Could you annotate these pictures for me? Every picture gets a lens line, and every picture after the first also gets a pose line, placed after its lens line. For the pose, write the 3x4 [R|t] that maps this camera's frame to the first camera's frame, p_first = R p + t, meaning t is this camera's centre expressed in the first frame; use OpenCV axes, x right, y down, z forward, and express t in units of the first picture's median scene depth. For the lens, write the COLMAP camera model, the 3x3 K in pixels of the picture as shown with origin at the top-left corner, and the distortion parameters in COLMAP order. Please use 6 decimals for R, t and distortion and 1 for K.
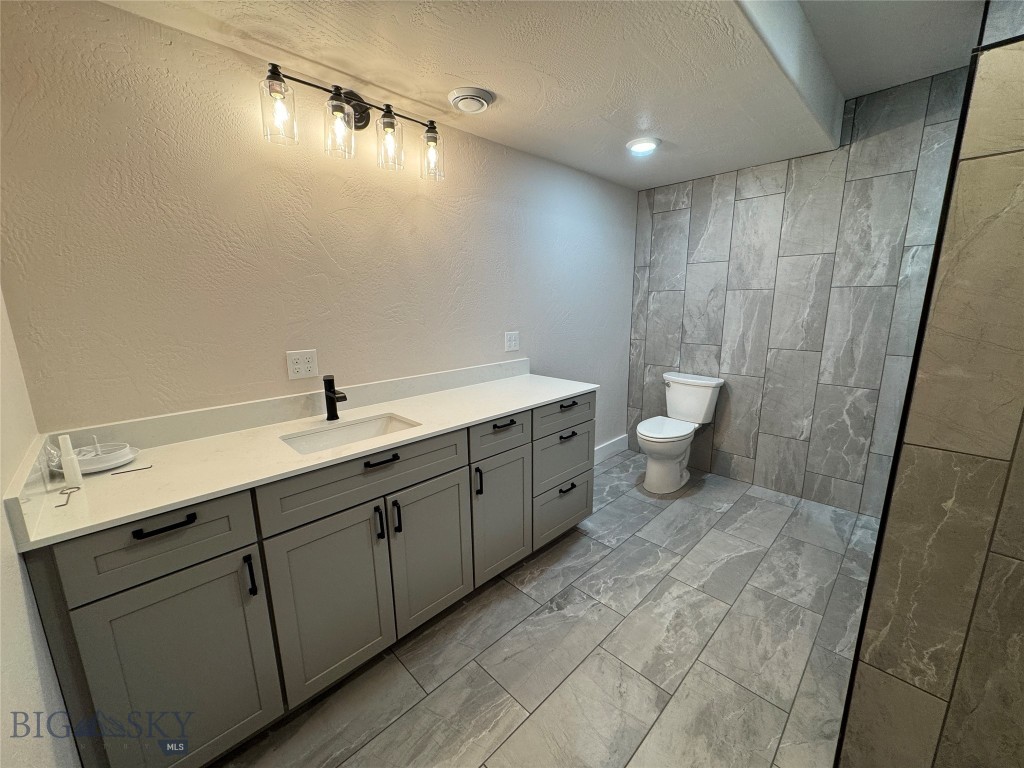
lens RADIAL K [[406.6, 0, 513.0], [0, 406.6, 386.0], [0, 0, 1]] dist [-0.002265, 0.000837]
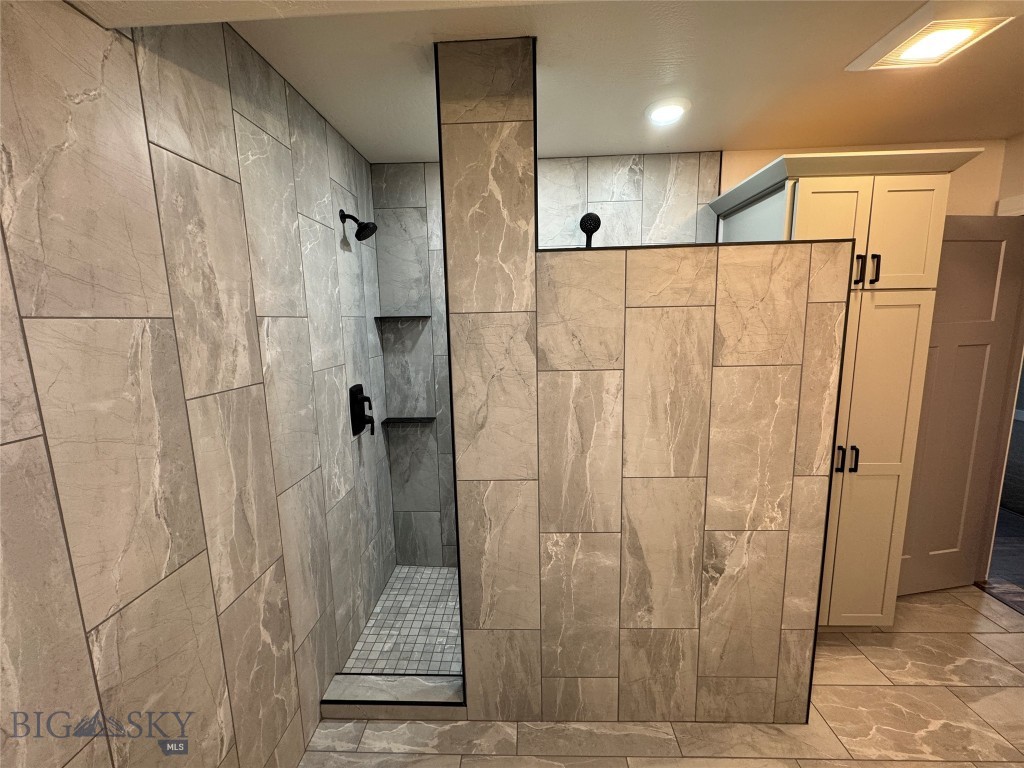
lens RADIAL K [[406.6, 0, 515.0], [0, 406.6, 381.2], [0, 0, 1]] dist [-0.002265, 0.000837]
pose [[-0.694022, -0.081571, 0.715318, 0.273911], [0.174378, 0.944932, 0.276942, -0.325569], [-0.698517, 0.316939, -0.641579, 1.055127]]
